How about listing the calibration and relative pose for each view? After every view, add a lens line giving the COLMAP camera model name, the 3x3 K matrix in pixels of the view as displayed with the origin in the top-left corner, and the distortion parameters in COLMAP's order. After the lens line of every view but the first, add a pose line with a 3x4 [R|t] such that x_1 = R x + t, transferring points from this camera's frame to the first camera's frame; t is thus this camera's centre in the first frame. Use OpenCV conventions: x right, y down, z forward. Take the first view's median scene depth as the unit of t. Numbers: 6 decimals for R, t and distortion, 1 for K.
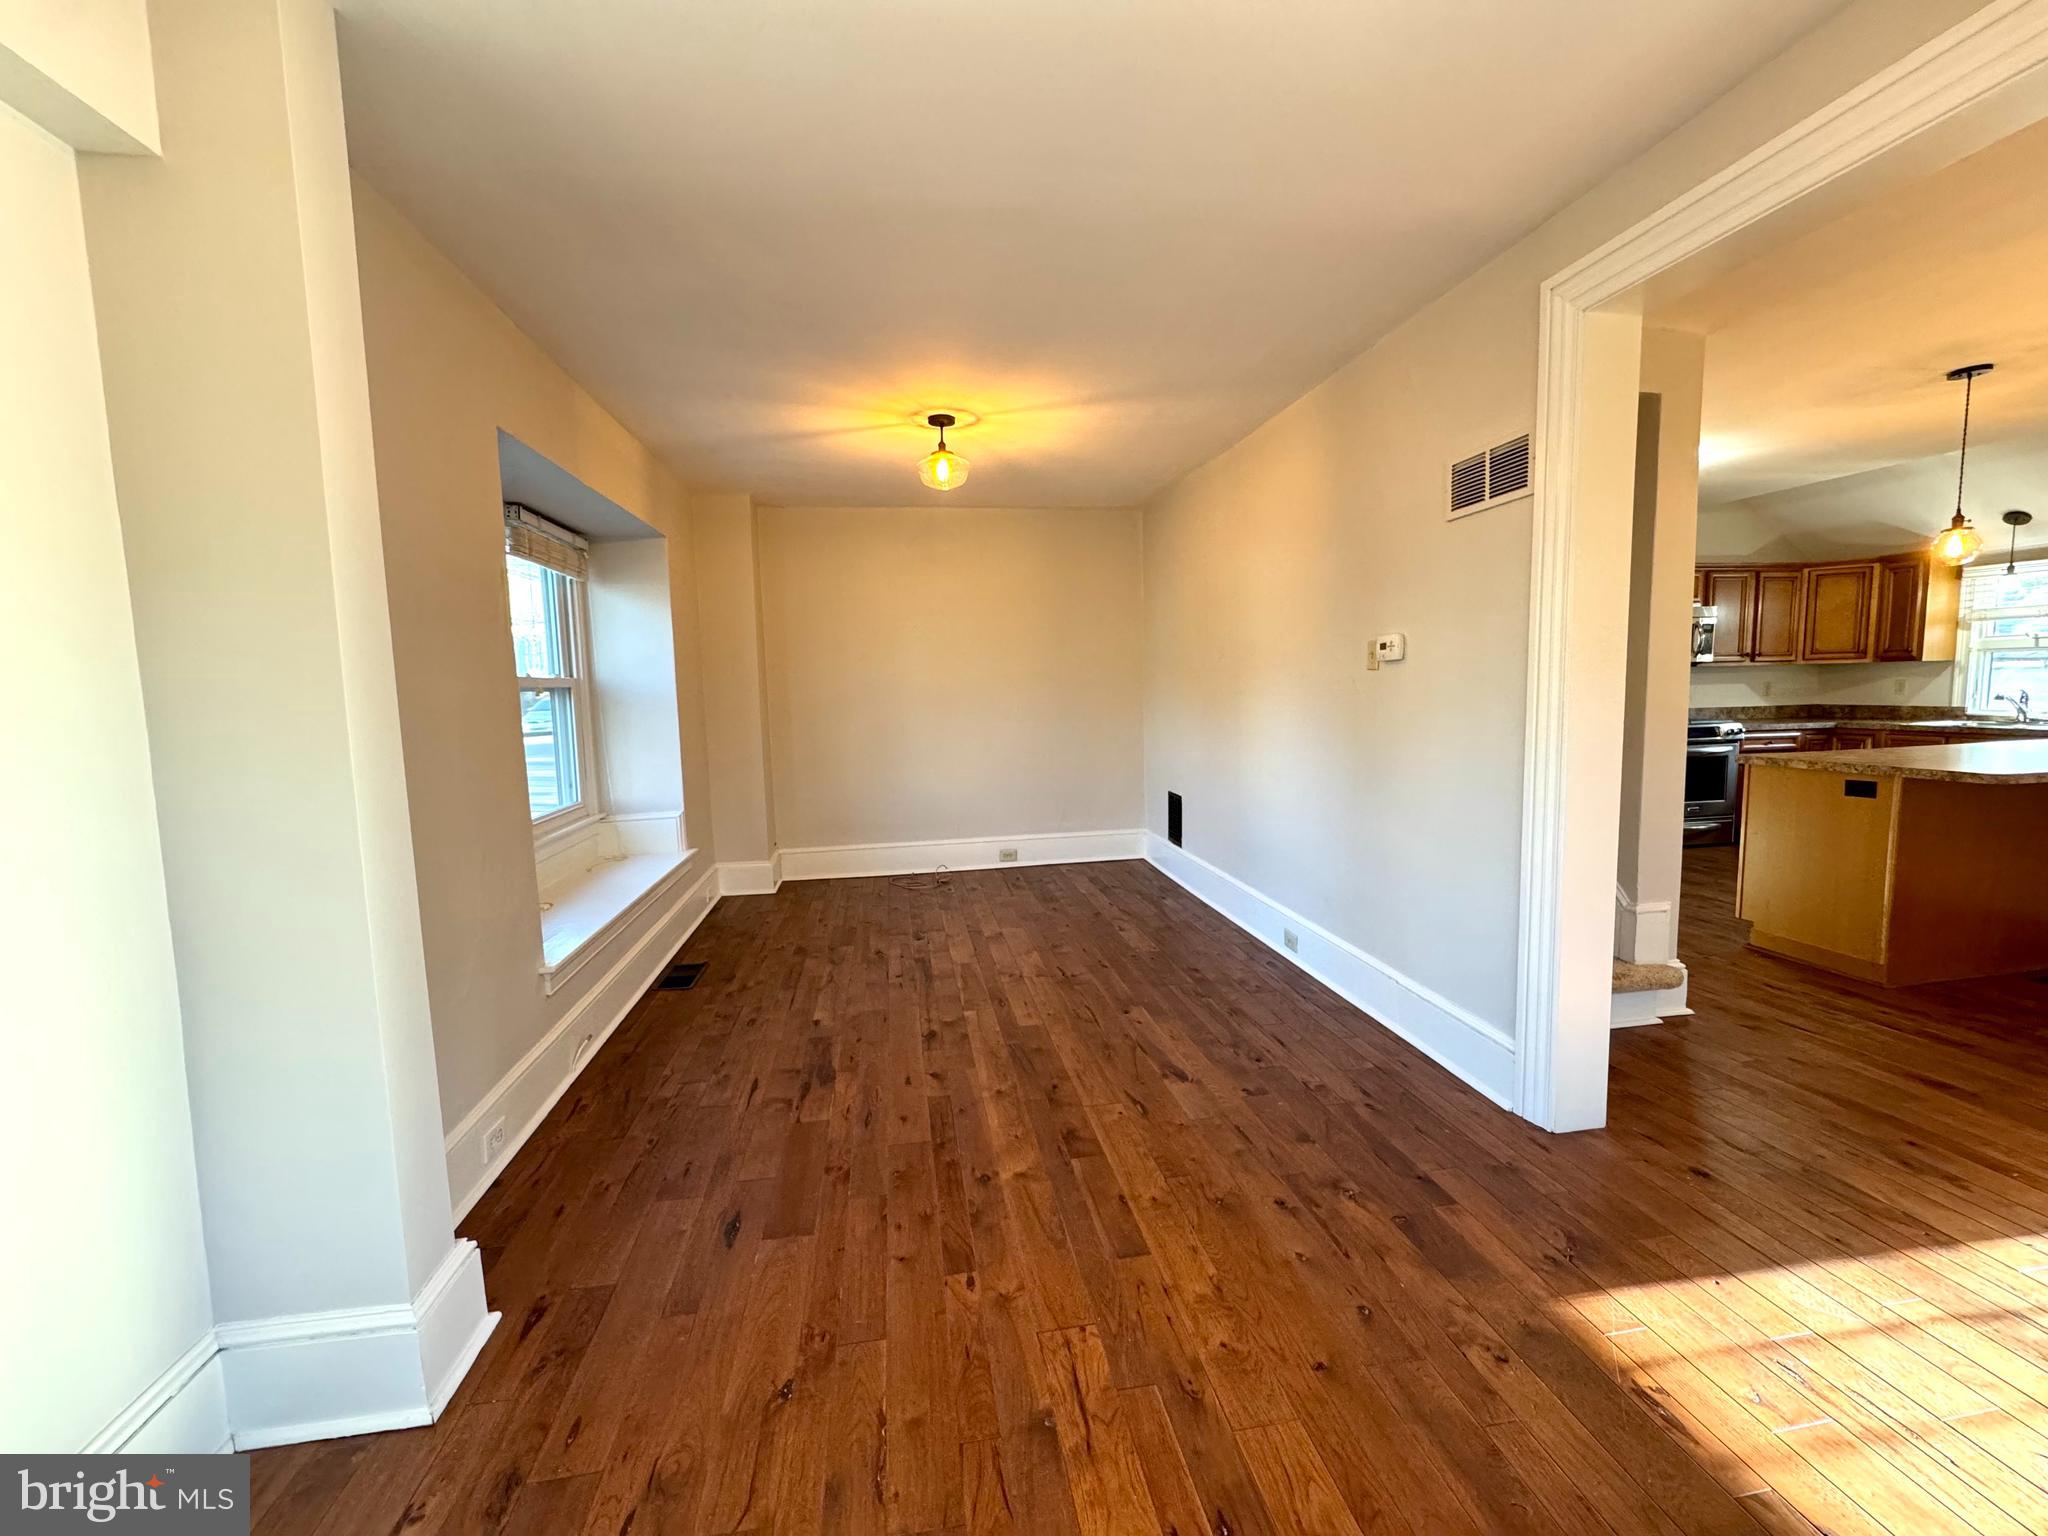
lens RADIAL K [[814.9, 0, 1020.5], [0, 814.9, 765.9], [0, 0, 1]] dist [-0.003902, 0.000470]
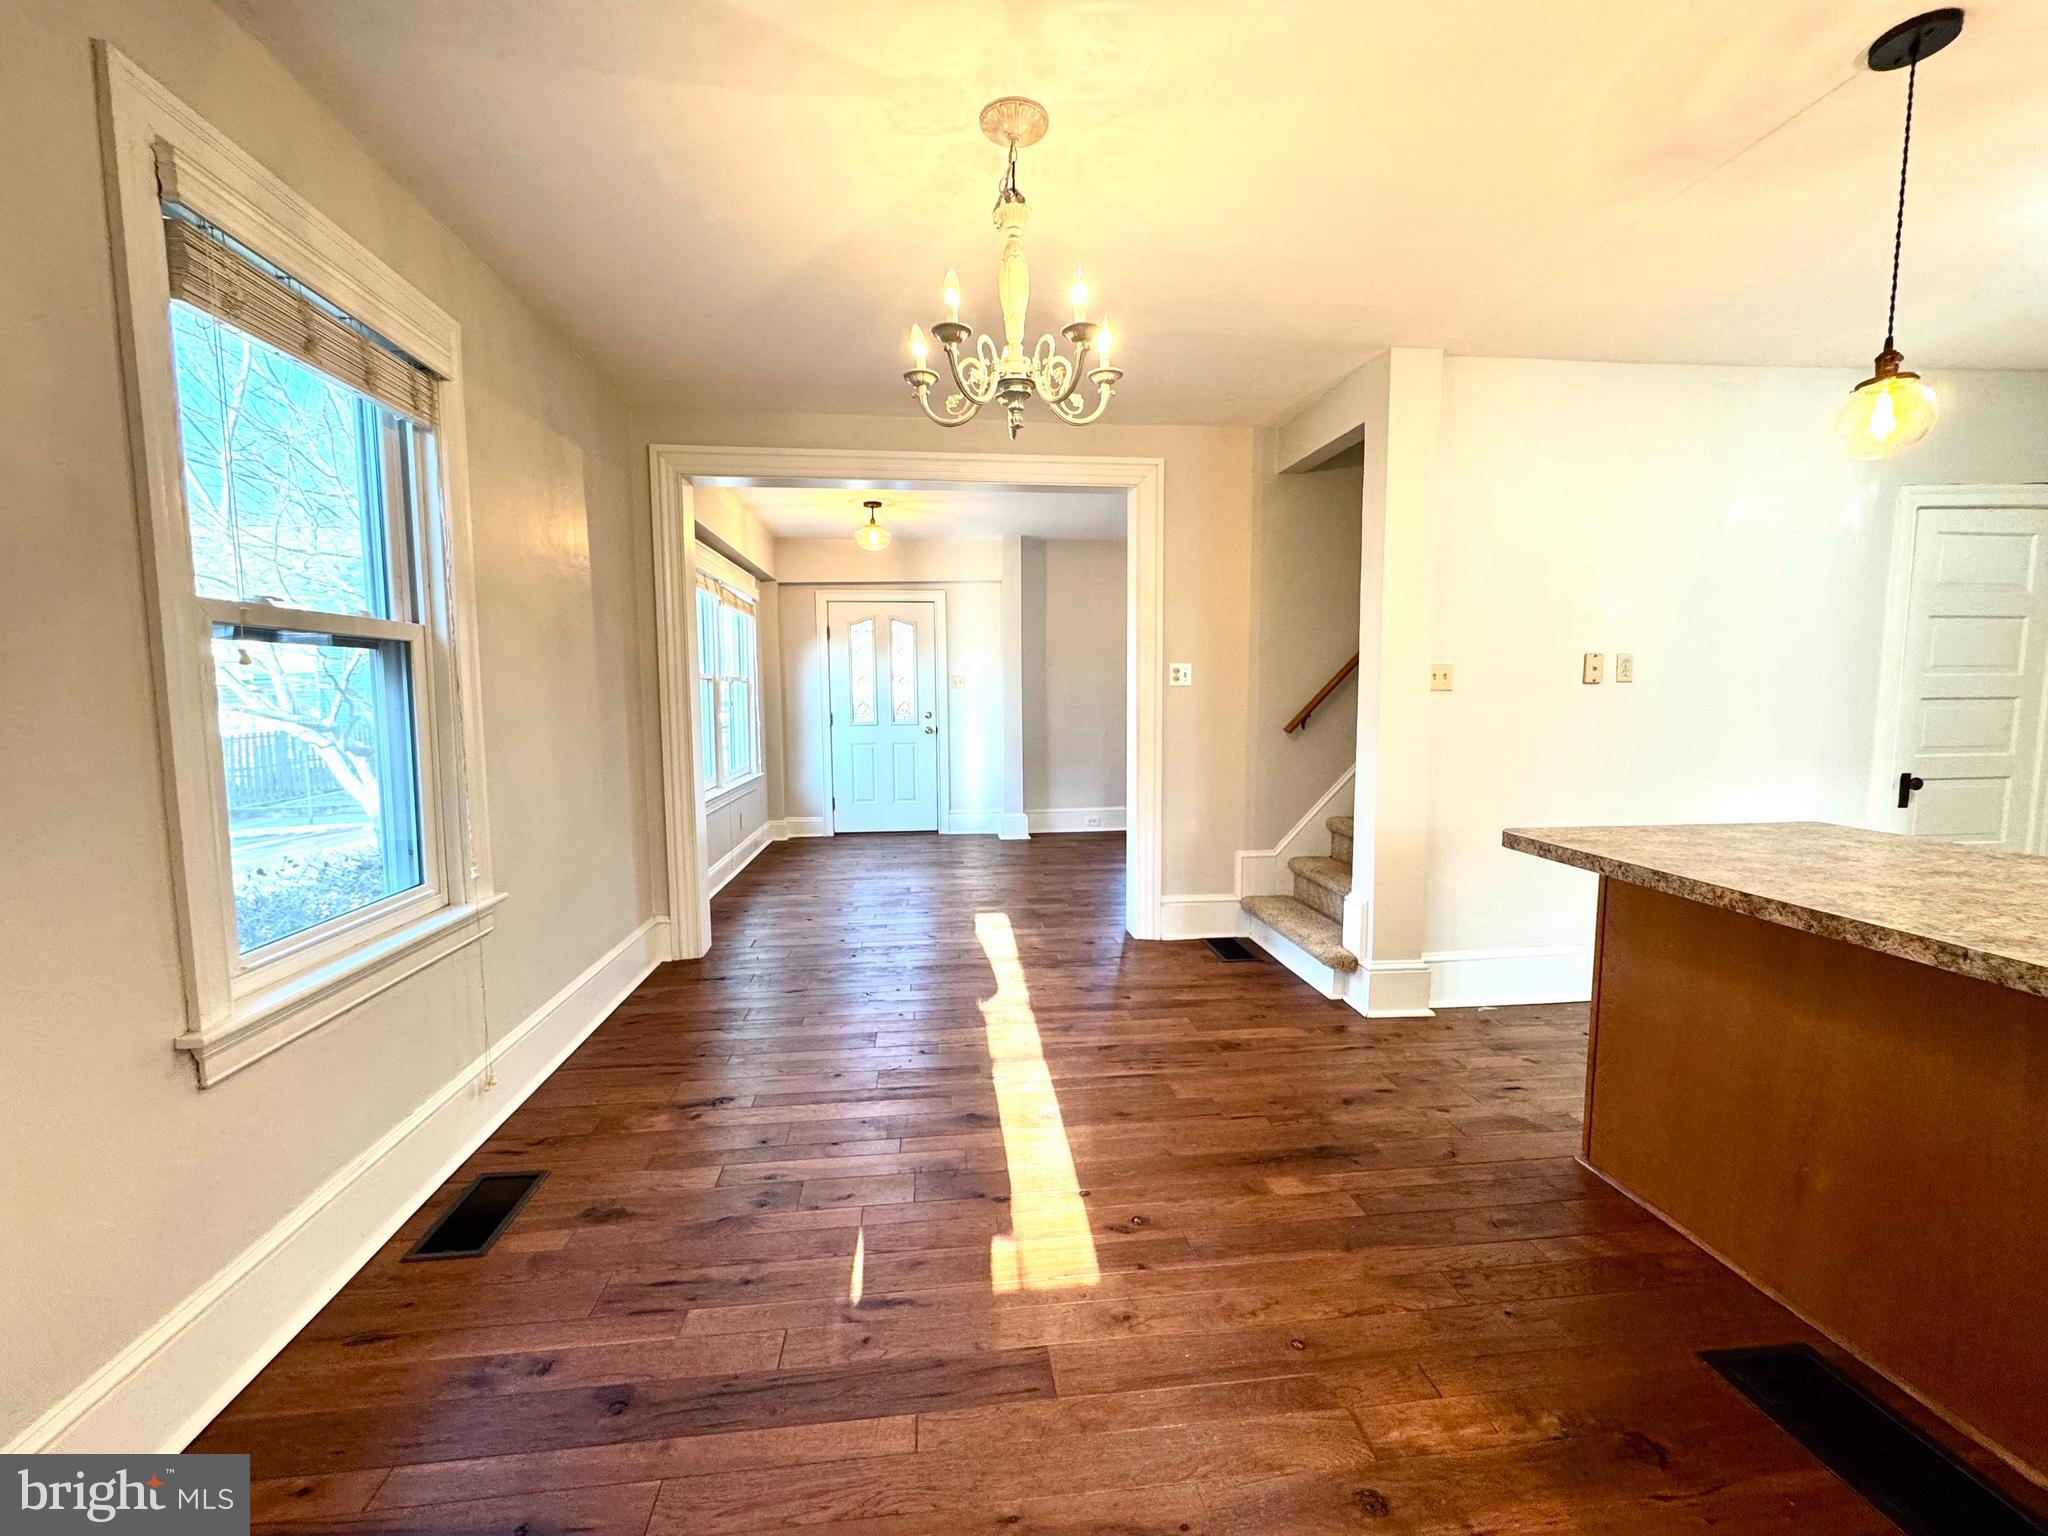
lens RADIAL K [[814.9, 0, 1018.1], [0, 814.9, 764.1], [0, 0, 1]] dist [-0.003902, 0.000470]
pose [[-0.045589, 0.117841, -0.991985, 1.549937], [-0.090514, 0.988446, 0.121581, -0.076285], [0.994851, 0.095331, -0.034396, 0.493134]]
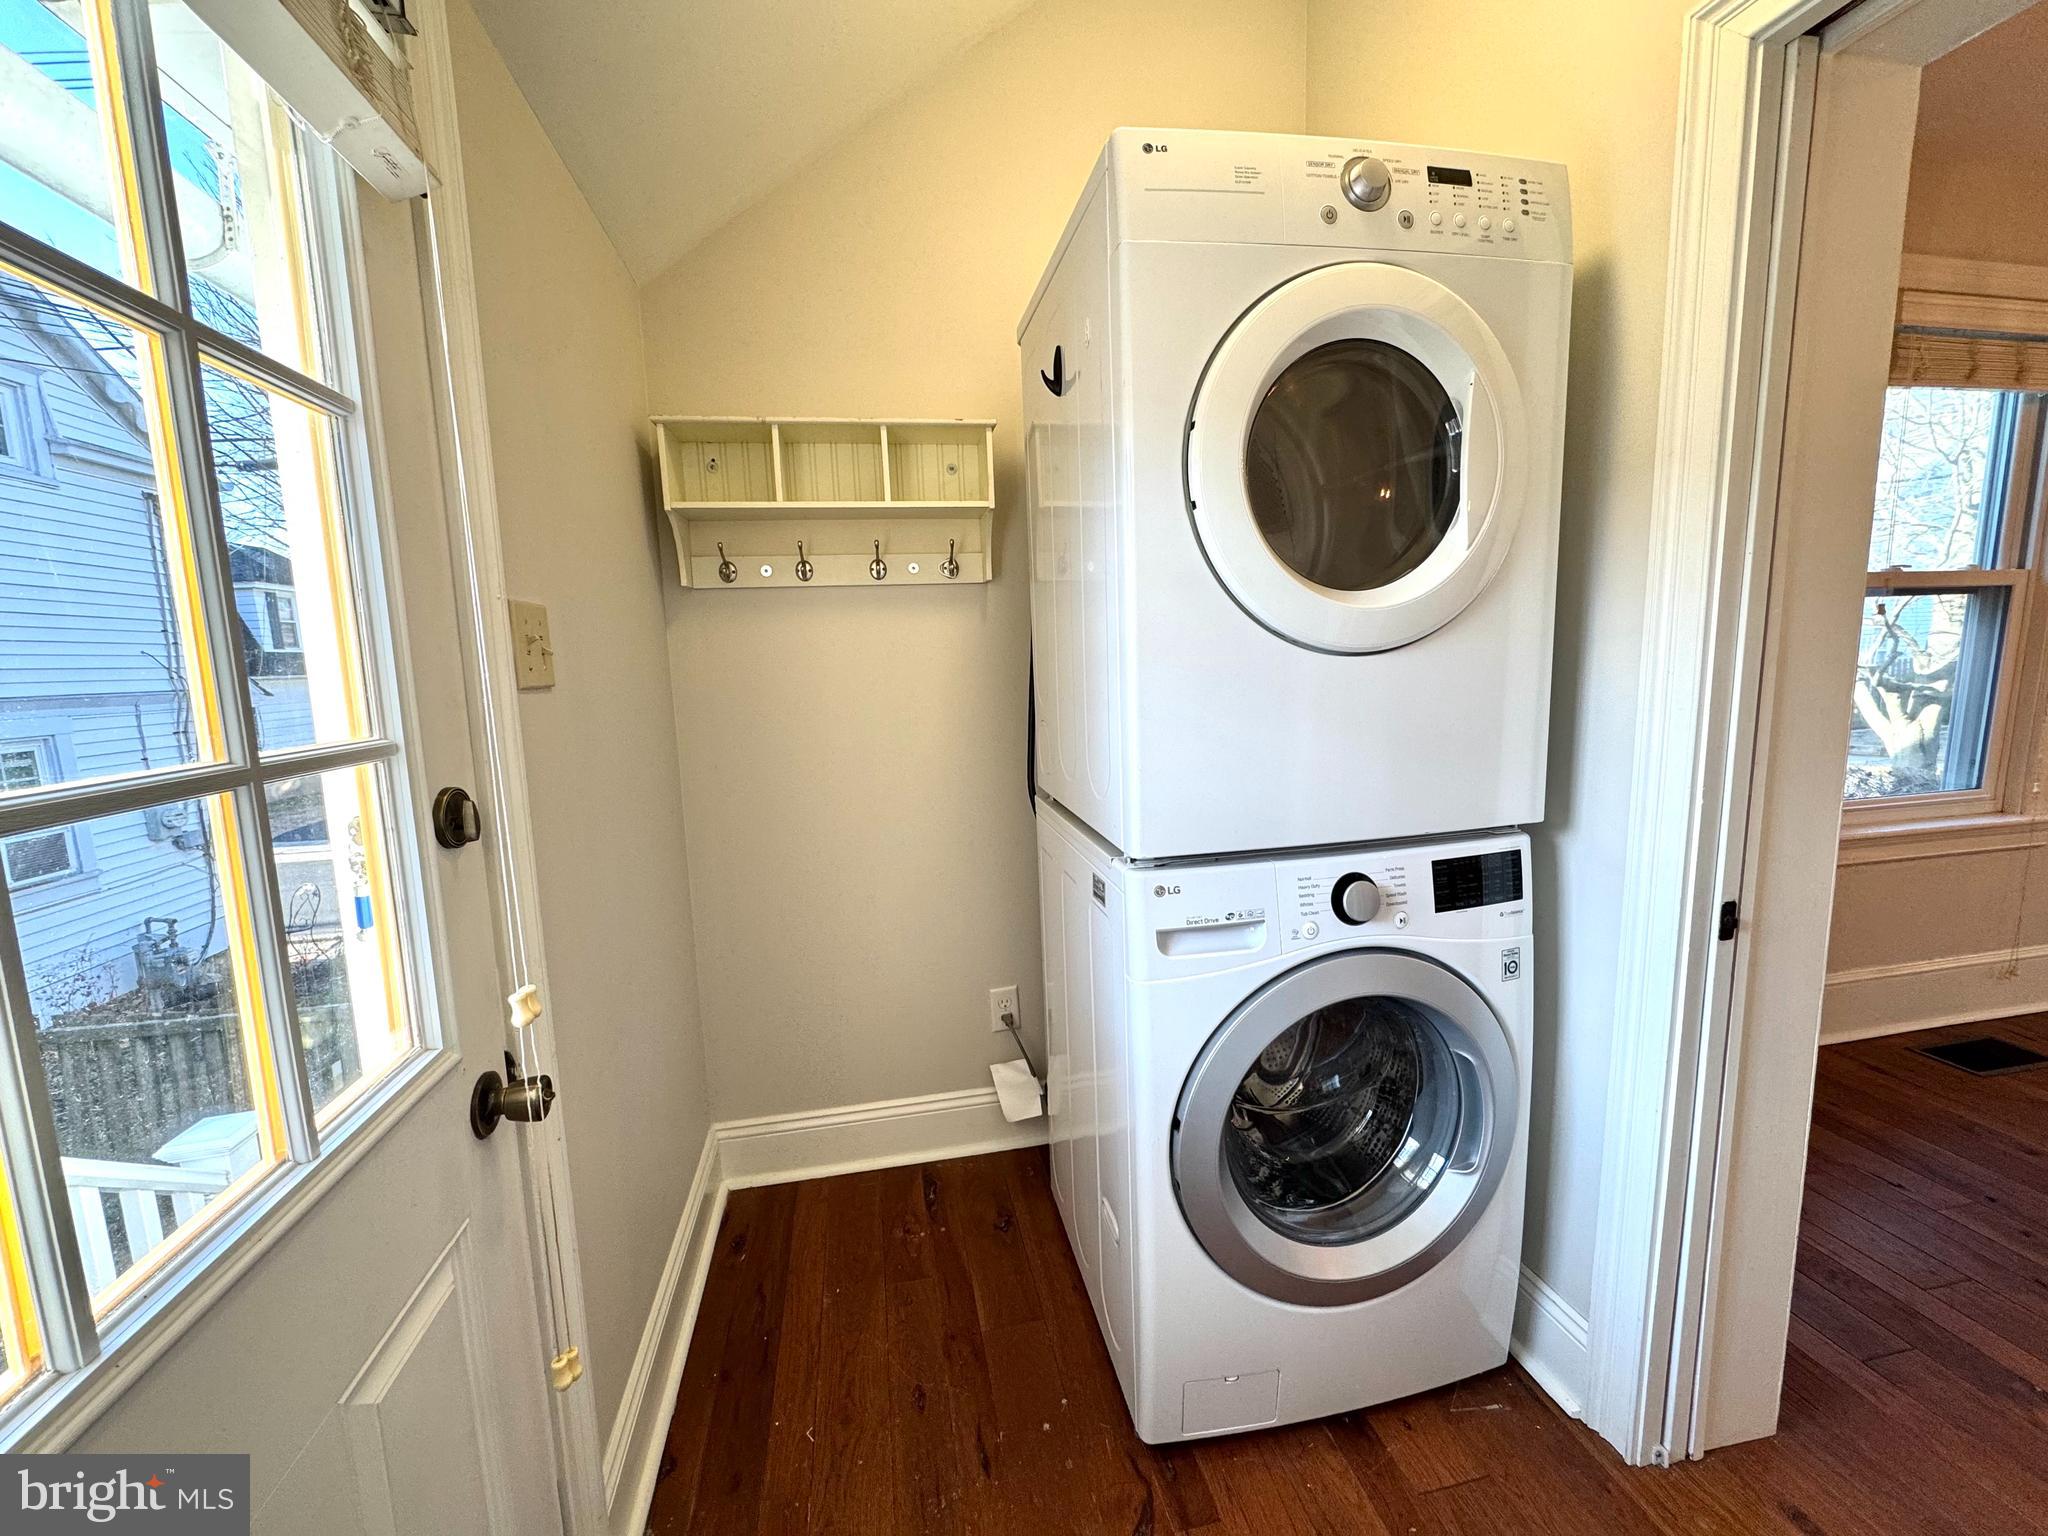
lens RADIAL K [[814.9, 0, 1021.9], [0, 814.9, 756.3], [0, 0, 1]] dist [-0.003902, 0.000470]
pose [[-0.997980, 0.055117, -0.031586, 1.859561], [0.046490, 0.972513, 0.228160, -0.108425], [0.043294, 0.226231, -0.973111, 0.704806]]
